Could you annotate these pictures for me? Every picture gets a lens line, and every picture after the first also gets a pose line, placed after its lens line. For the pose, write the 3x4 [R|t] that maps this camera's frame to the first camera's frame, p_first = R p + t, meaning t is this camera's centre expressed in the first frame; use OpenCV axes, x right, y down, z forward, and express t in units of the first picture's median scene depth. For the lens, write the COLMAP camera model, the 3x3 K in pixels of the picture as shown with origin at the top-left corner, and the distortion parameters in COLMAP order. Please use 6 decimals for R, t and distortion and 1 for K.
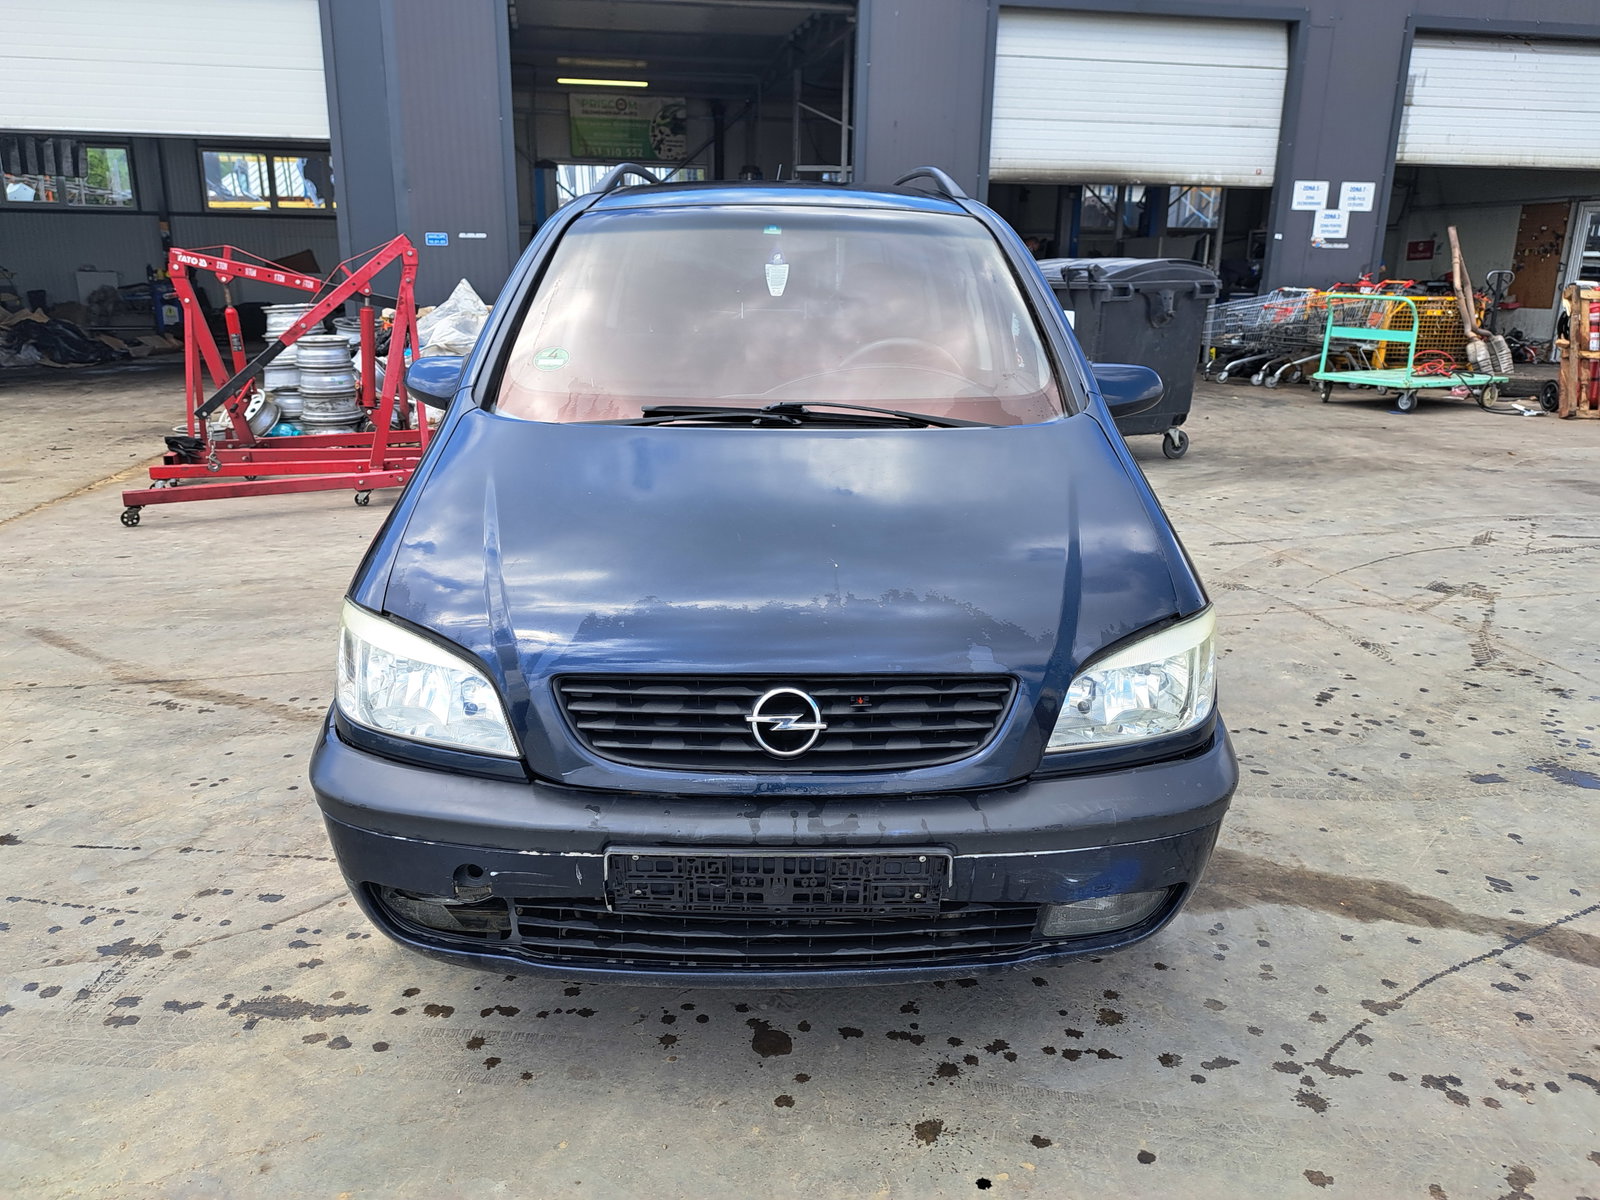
lens RADIAL K [[1147.1, 0, 800.2], [0, 1147.1, 598.7], [0, 0, 1]] dist [0.013042, 0.001134]
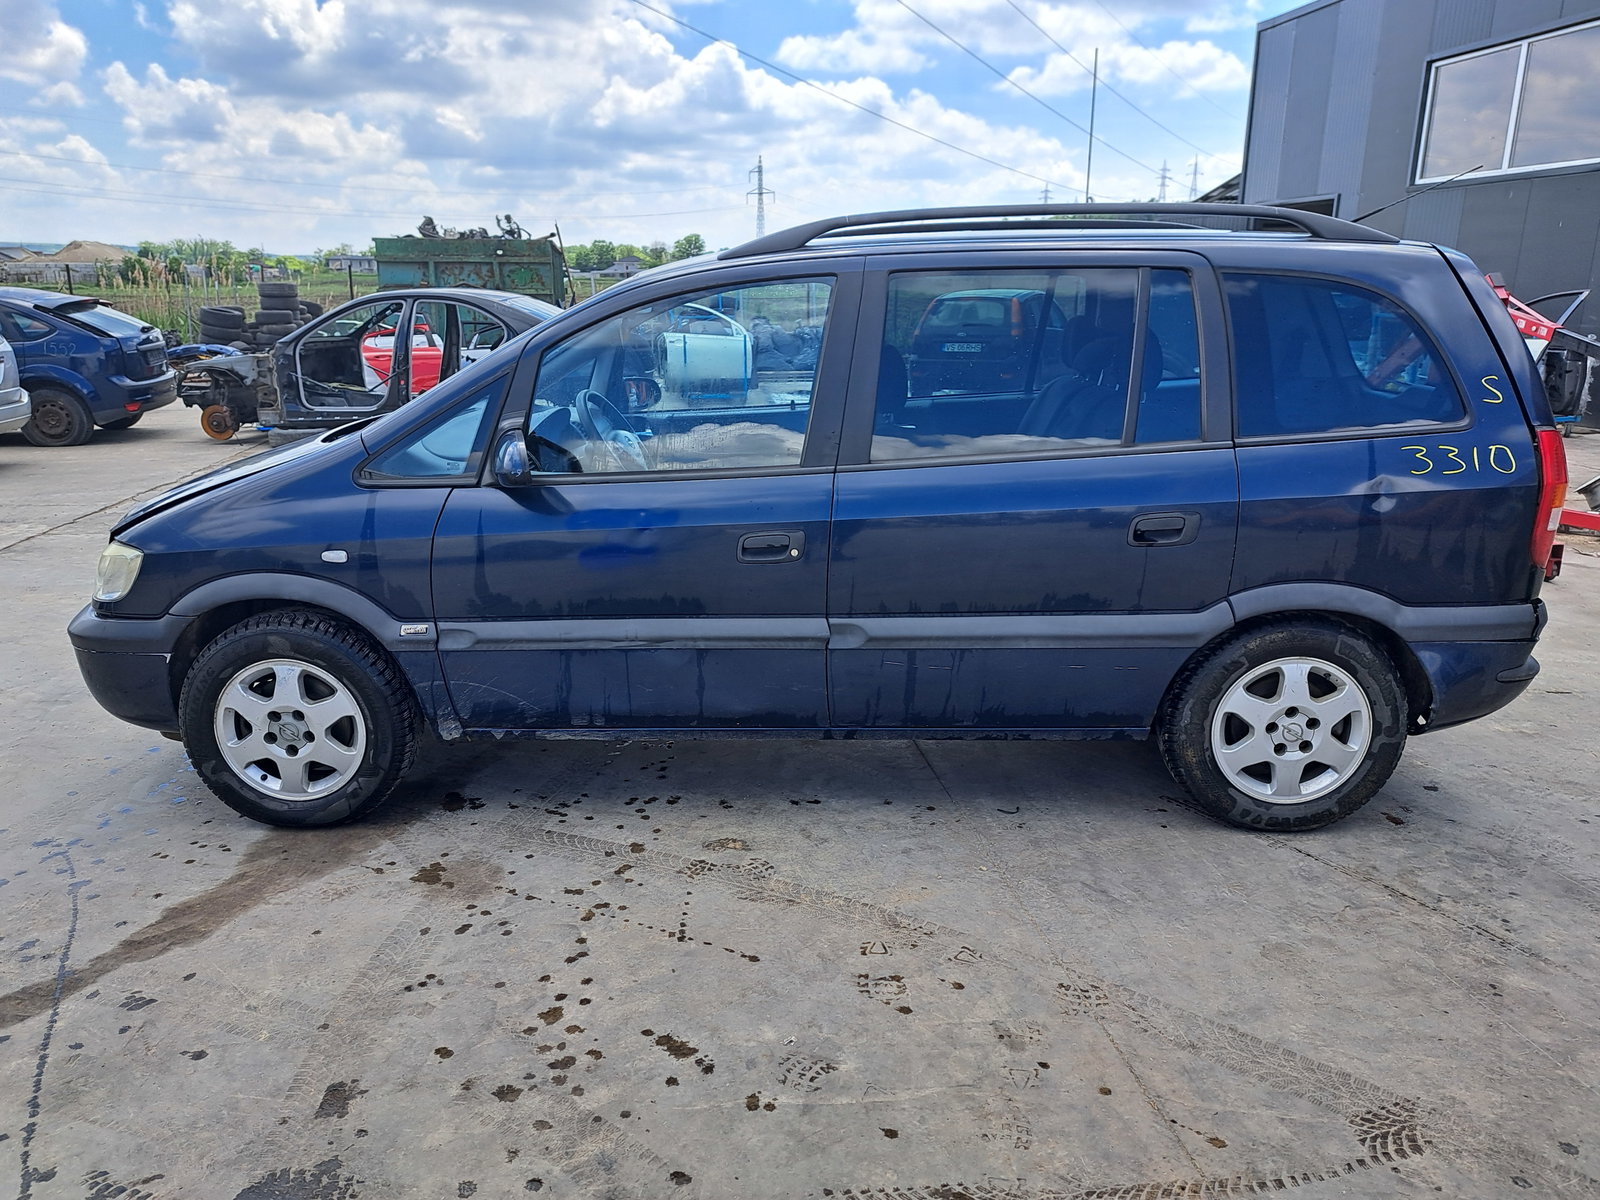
lens RADIAL K [[1147.1, 0, 799.1], [0, 1147.1, 600.8], [0, 0, 1]] dist [0.013042, 0.001134]
pose [[-0.039170, 0.254451, -0.966292, 1.511640], [-0.277292, 0.926285, 0.255156, -0.476349], [0.959987, 0.277940, 0.034275, 1.495276]]
